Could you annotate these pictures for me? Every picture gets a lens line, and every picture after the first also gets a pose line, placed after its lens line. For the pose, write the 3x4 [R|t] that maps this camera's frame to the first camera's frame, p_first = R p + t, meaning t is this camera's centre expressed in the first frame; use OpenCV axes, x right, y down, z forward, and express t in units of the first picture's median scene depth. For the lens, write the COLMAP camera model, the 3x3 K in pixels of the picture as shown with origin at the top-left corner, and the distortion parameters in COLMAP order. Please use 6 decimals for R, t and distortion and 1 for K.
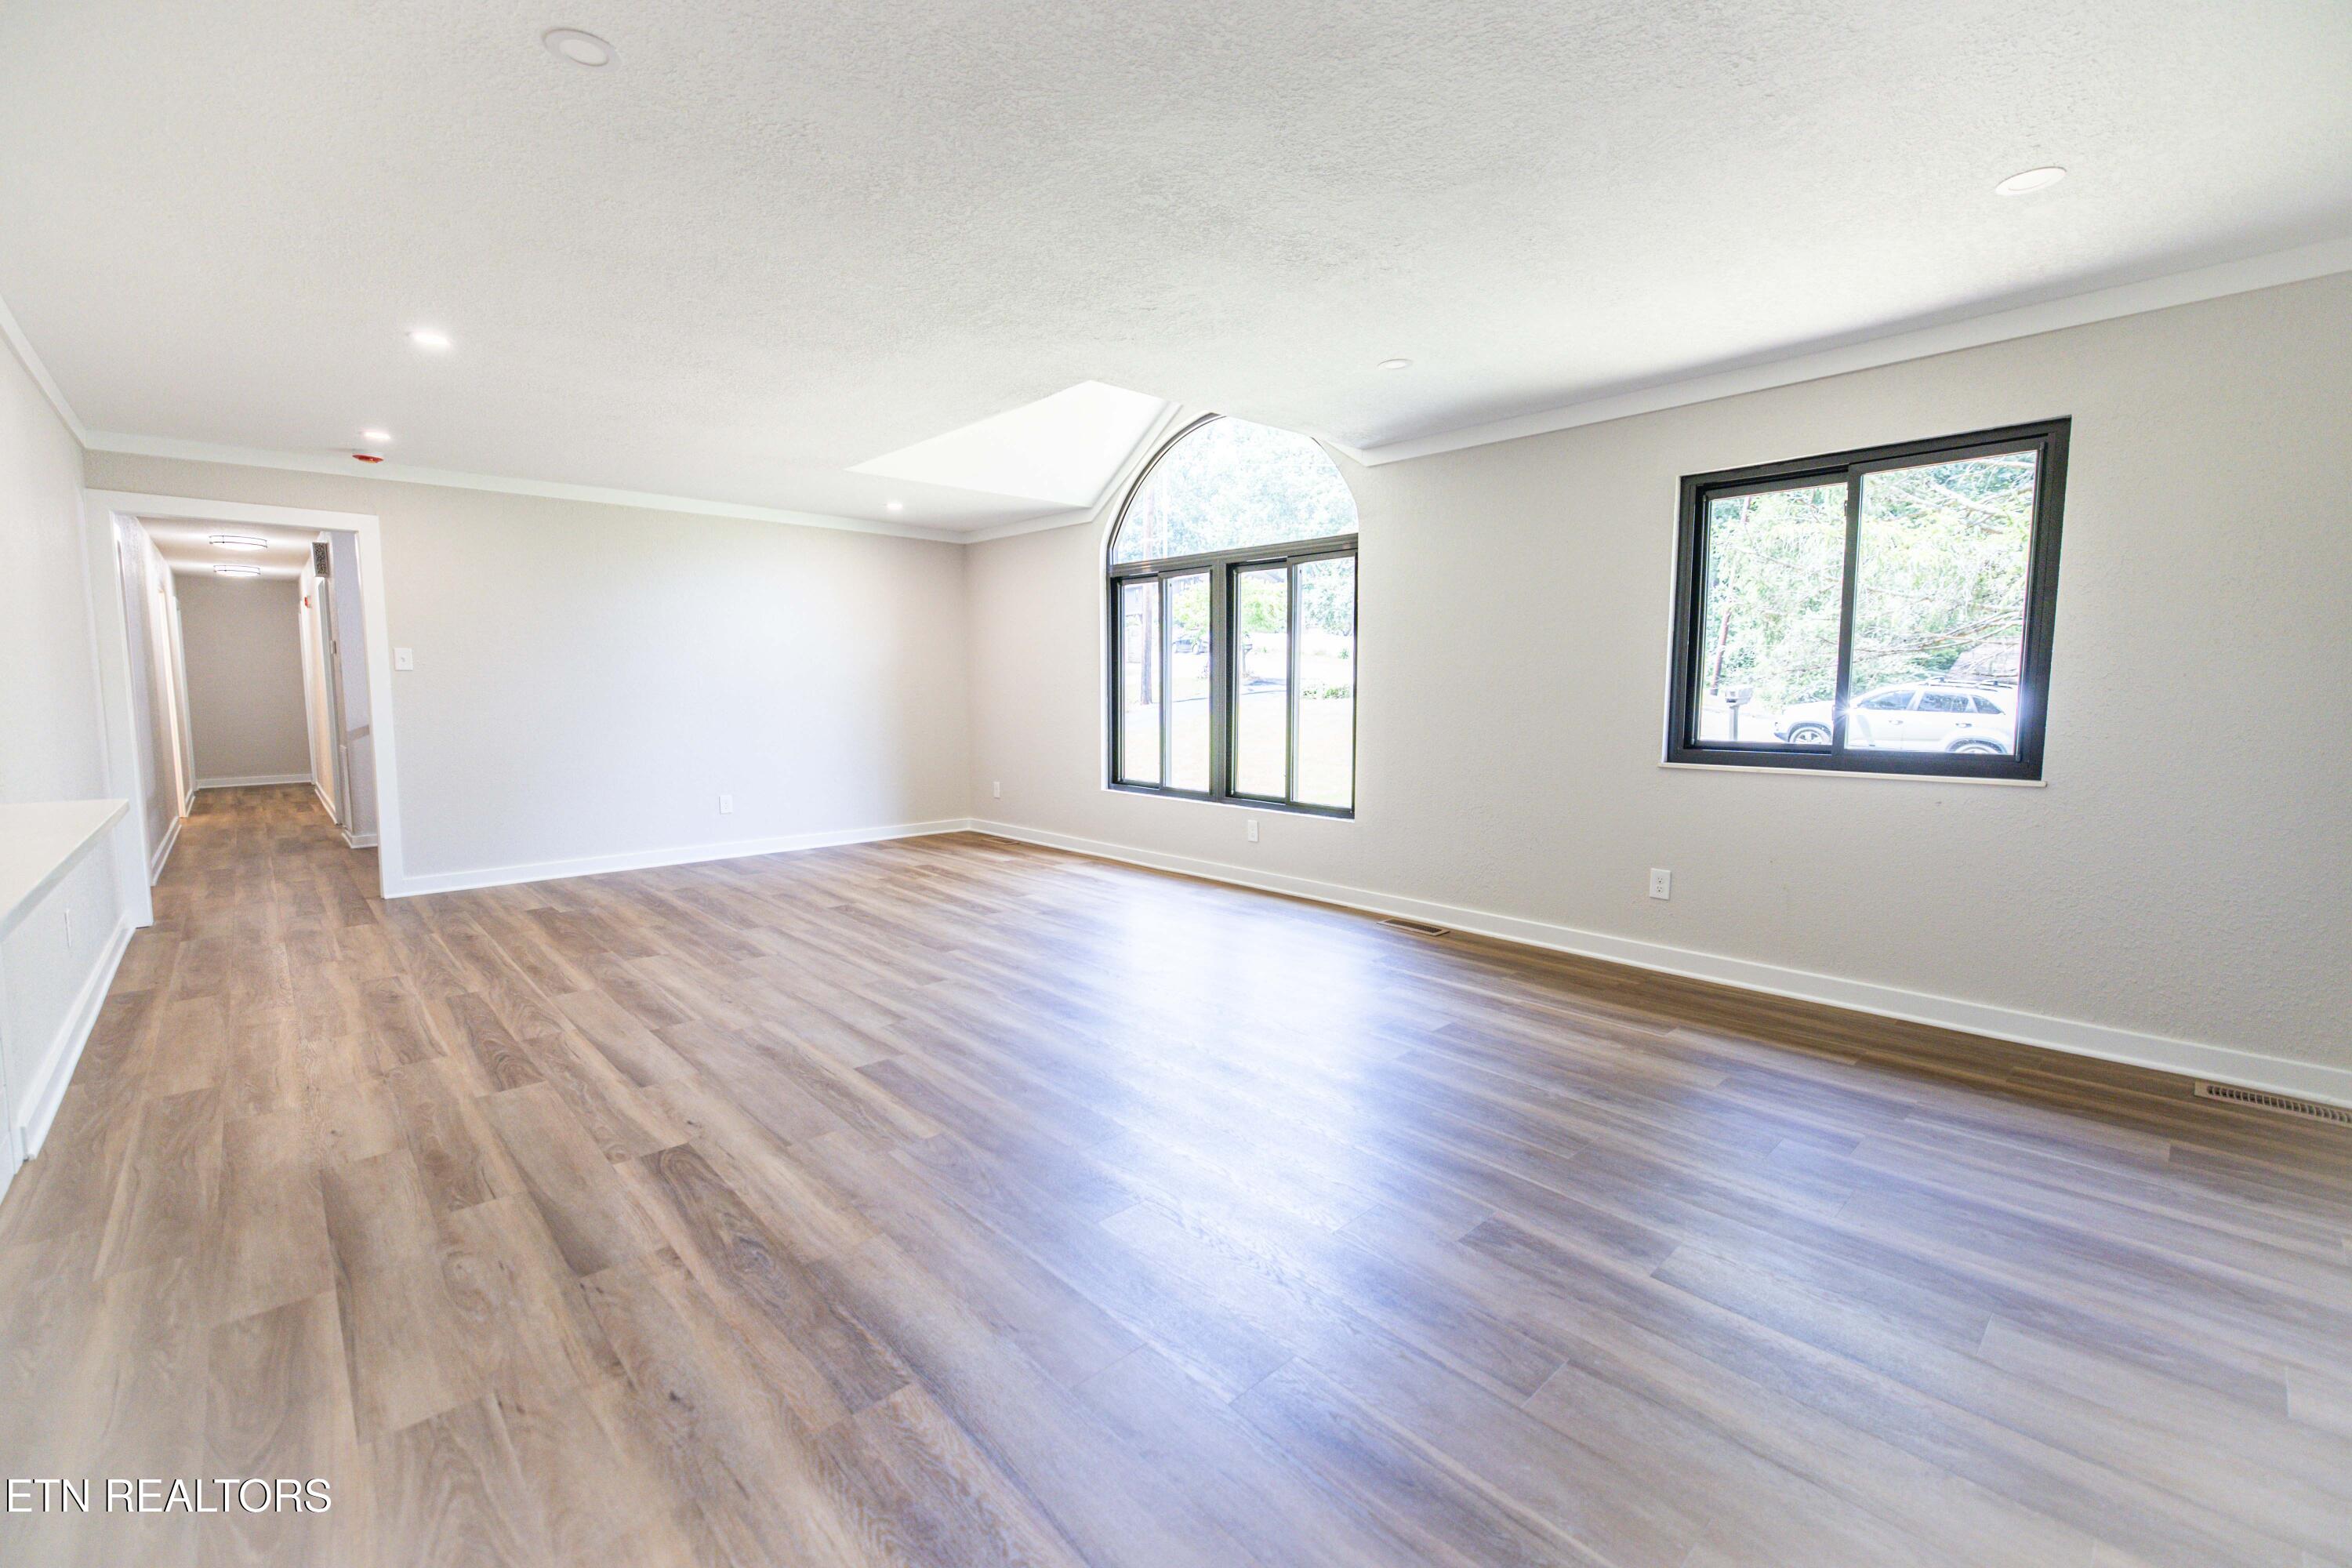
lens RADIAL K [[965.4, 0, 1176.0], [0, 965.4, 784.0], [0, 0, 1]] dist [0.001143, 0.000083]
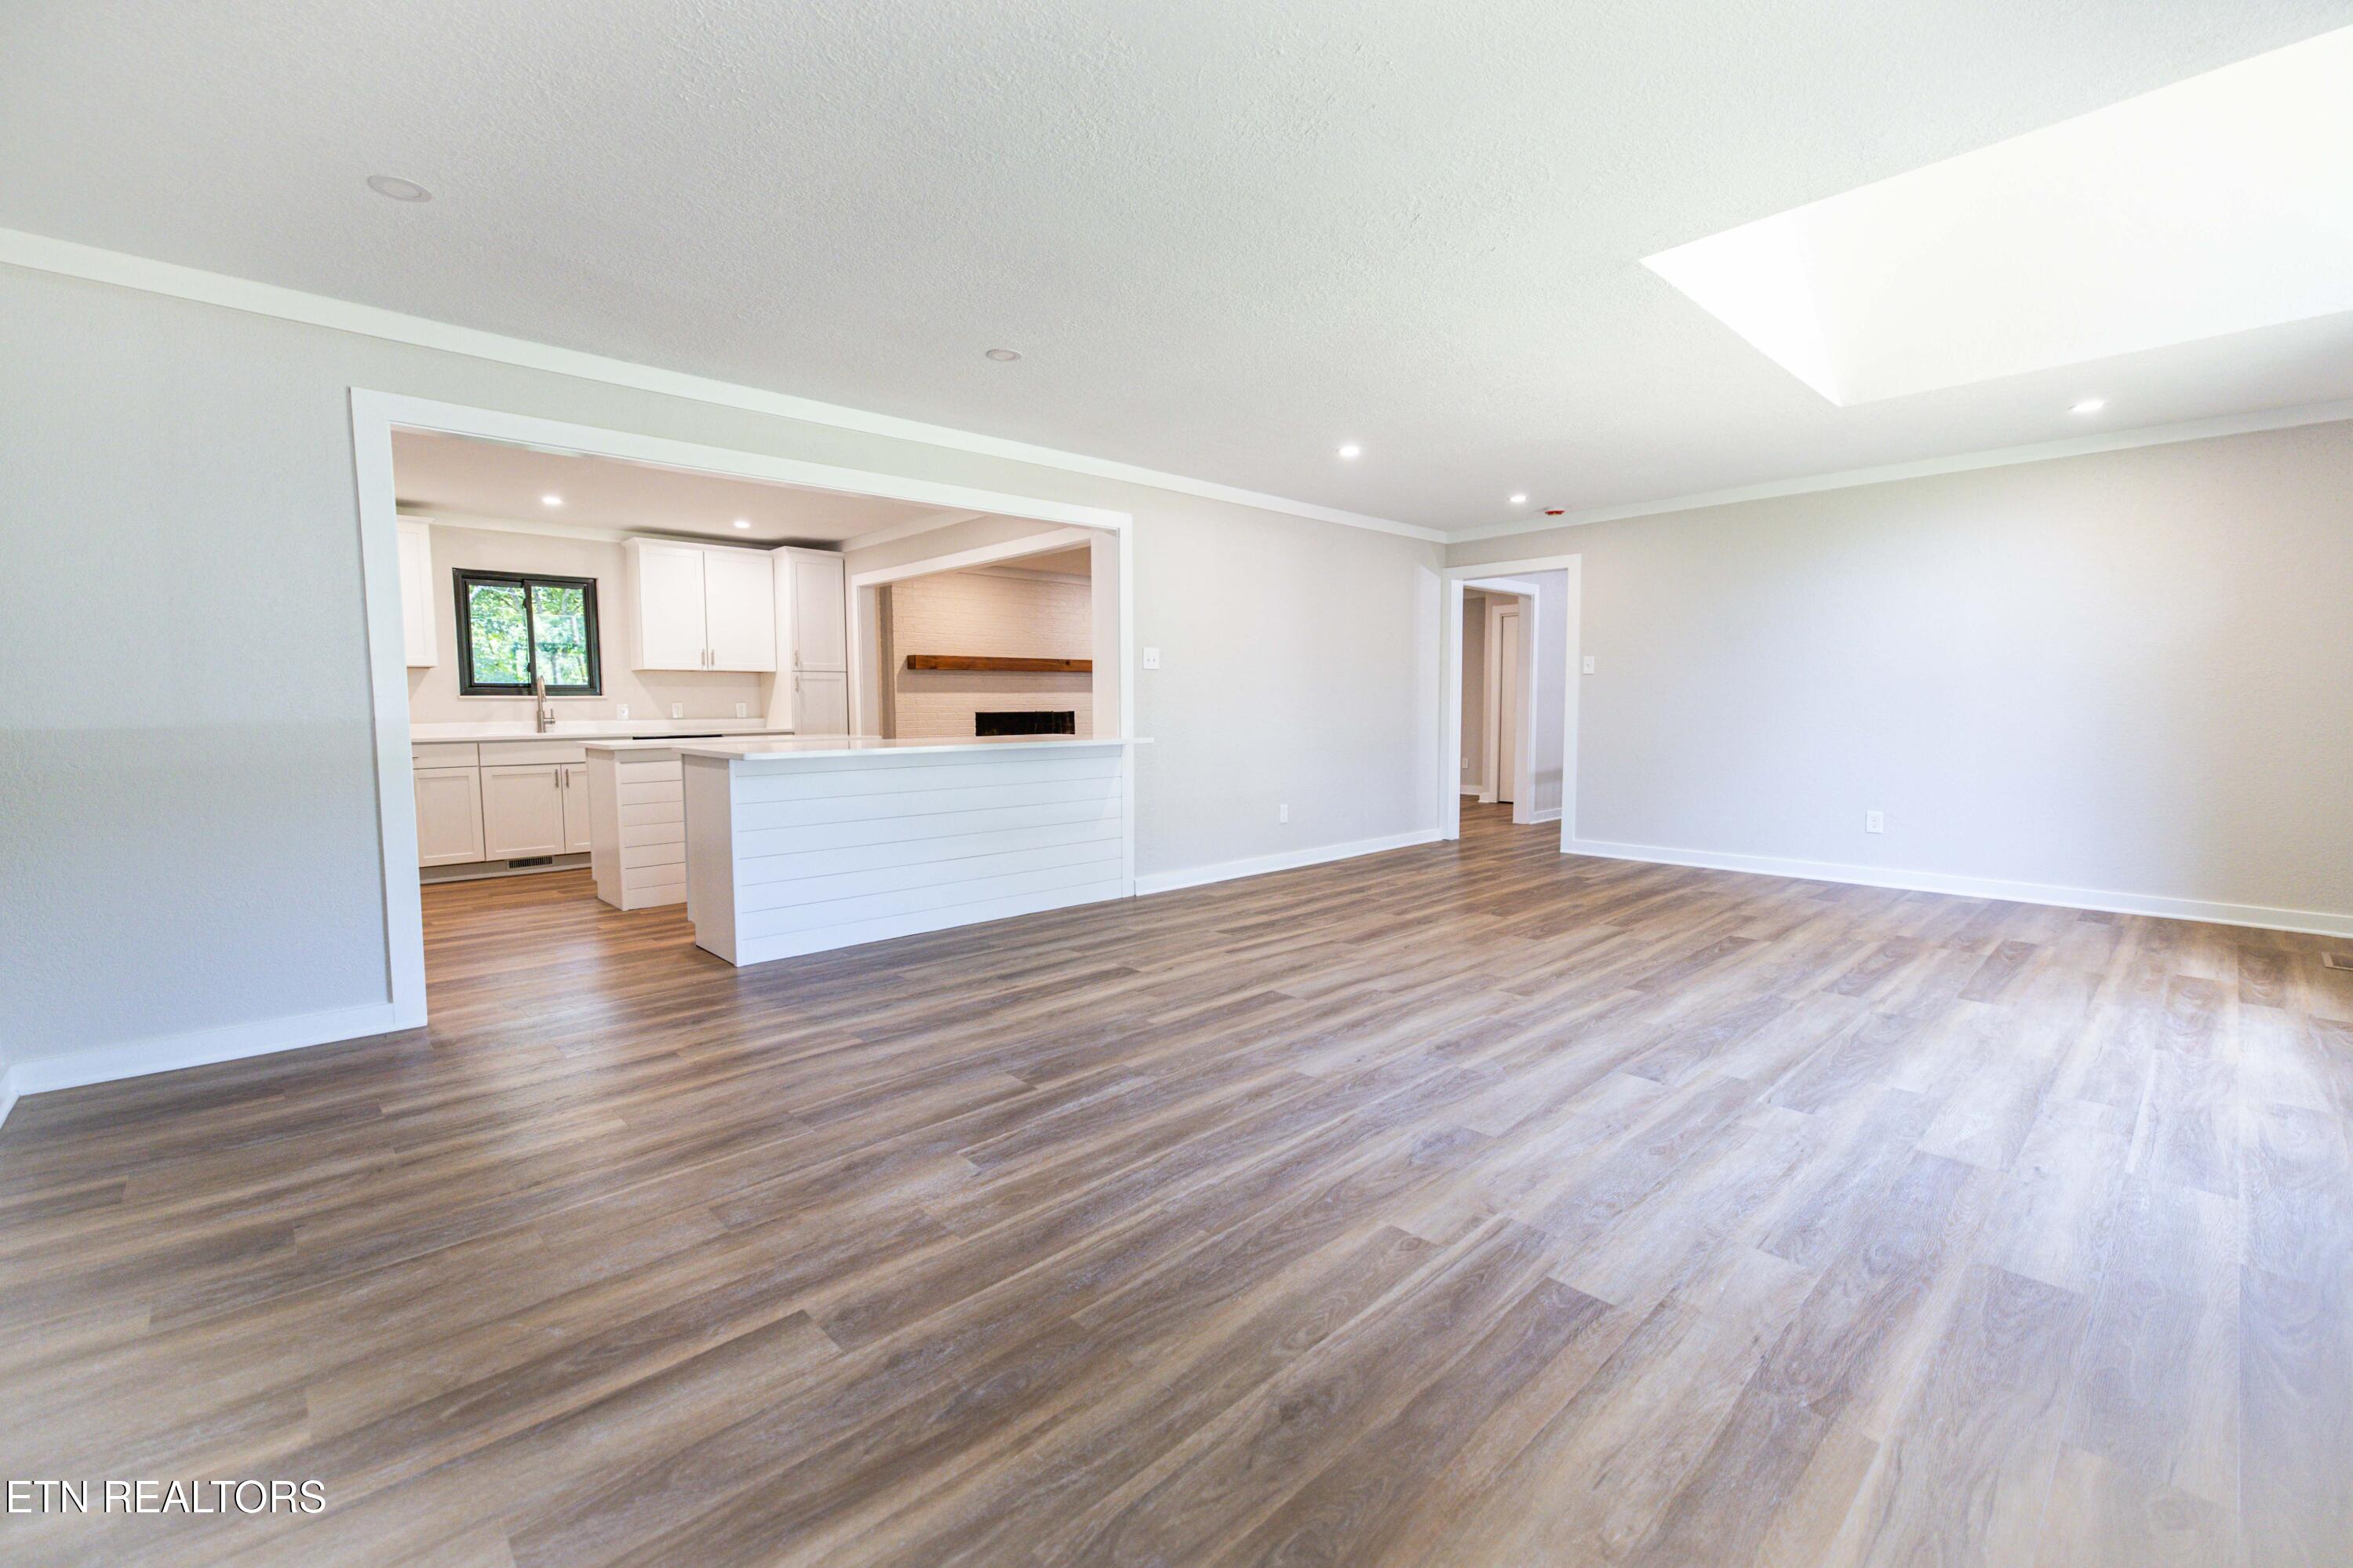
lens RADIAL K [[1018.8, 0, 1189.8], [0, 1018.8, 783.3], [0, 0, 1]] dist [0.001347, -0.000060]
pose [[0.005527, 0.079632, -0.996809, 0.904548], [-0.096998, 0.992166, 0.078723, -0.053493], [0.995269, 0.096253, 0.013208, 0.841915]]
